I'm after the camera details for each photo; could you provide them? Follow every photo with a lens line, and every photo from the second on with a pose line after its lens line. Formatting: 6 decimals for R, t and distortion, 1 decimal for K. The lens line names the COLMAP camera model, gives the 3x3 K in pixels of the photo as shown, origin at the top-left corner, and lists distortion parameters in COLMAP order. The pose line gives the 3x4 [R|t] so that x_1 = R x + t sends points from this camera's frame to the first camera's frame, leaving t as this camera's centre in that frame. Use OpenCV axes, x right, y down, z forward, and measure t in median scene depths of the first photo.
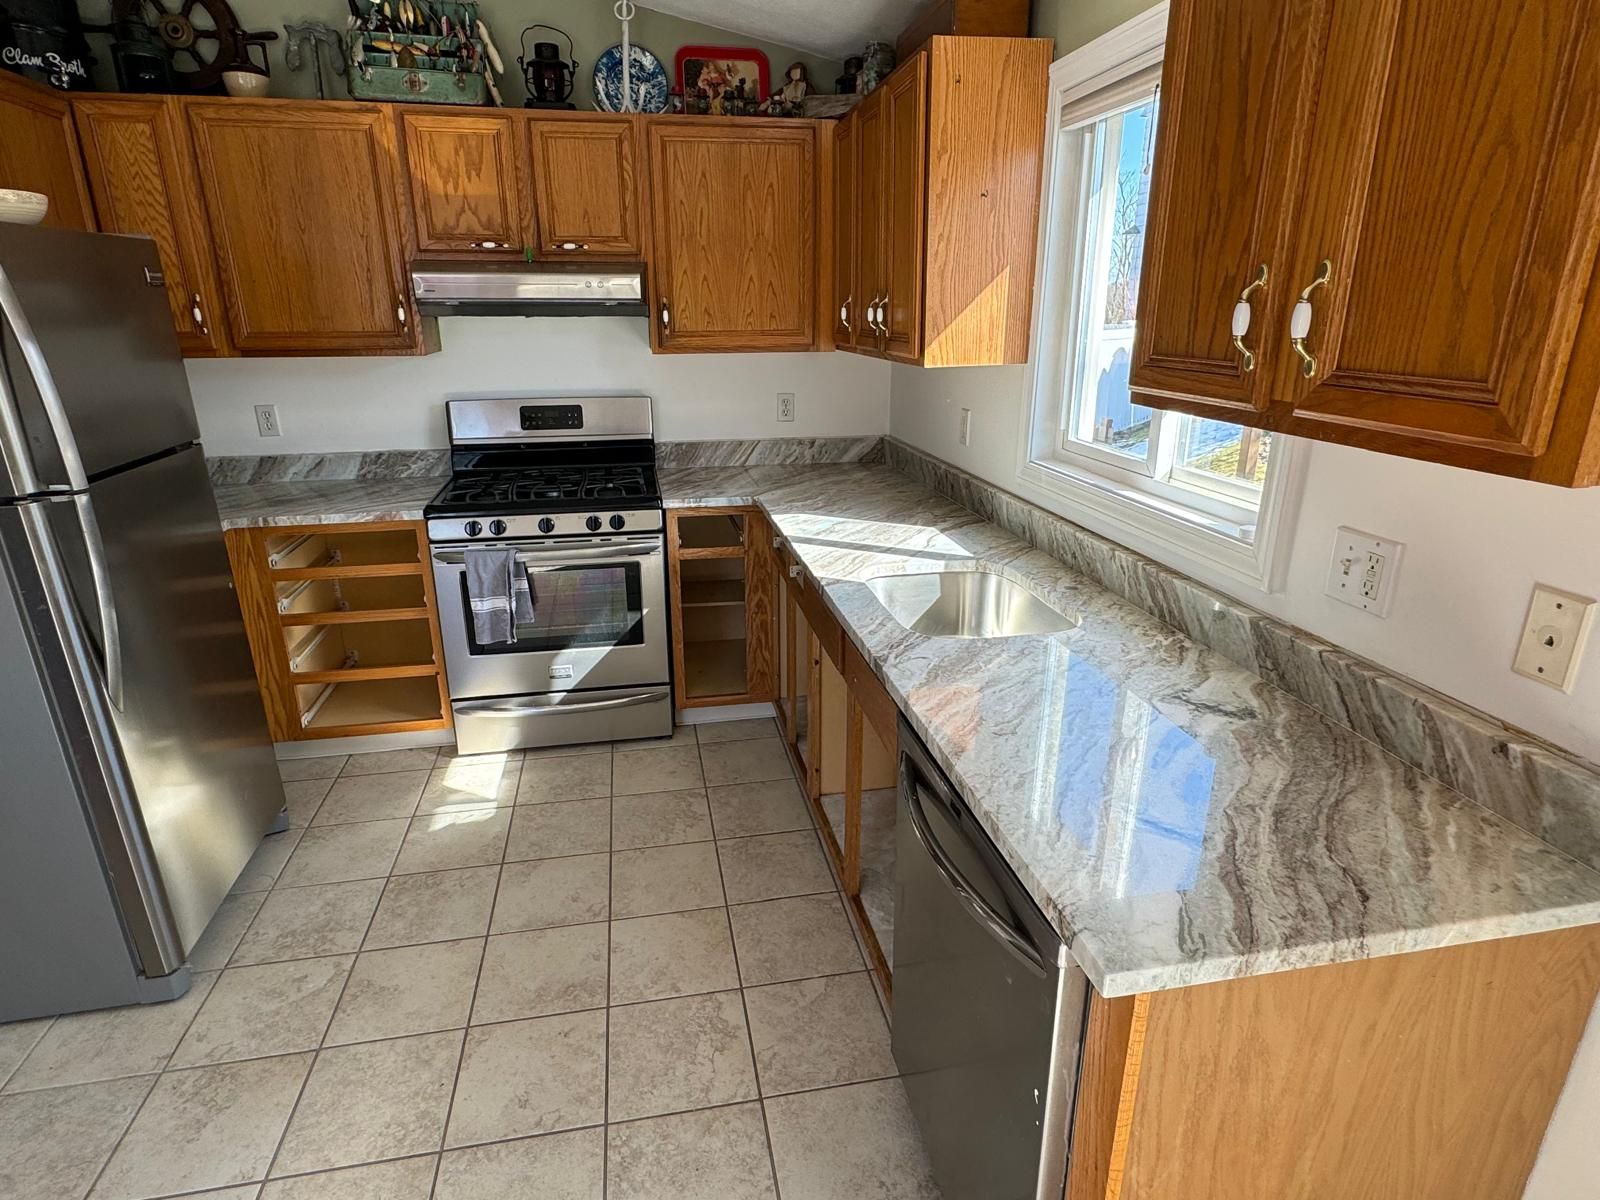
lens RADIAL K [[871.0, 0, 800.2], [0, 871.0, 601.9], [0, 0, 1]] dist [-0.015061, 0.000946]
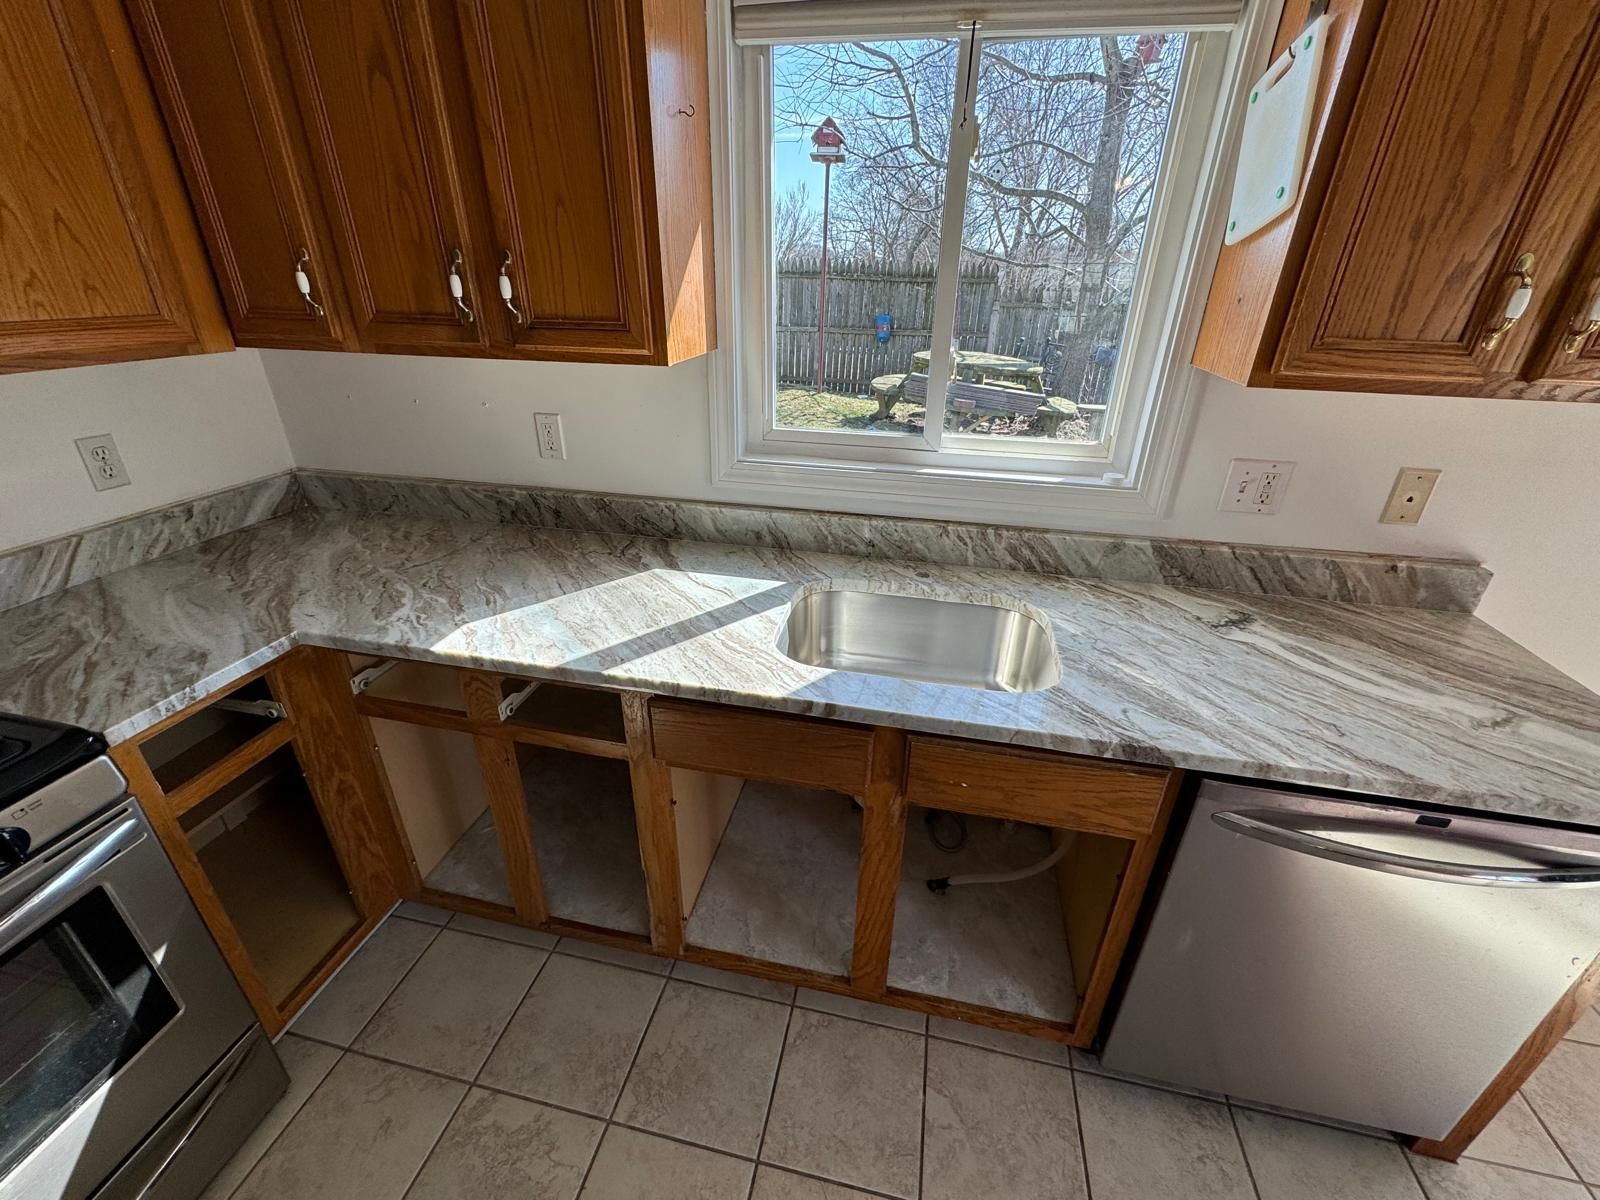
lens RADIAL K [[663.6, 0, 799.6], [0, 663.6, 598.5], [0, 0, 1]] dist [-0.000465, -0.000117]
pose [[0.394068, -0.397009, 0.828911, -0.464198], [0.279785, 0.910905, 0.303269, -0.312309], [-0.875460, 0.112408, 0.470036, 0.904954]]
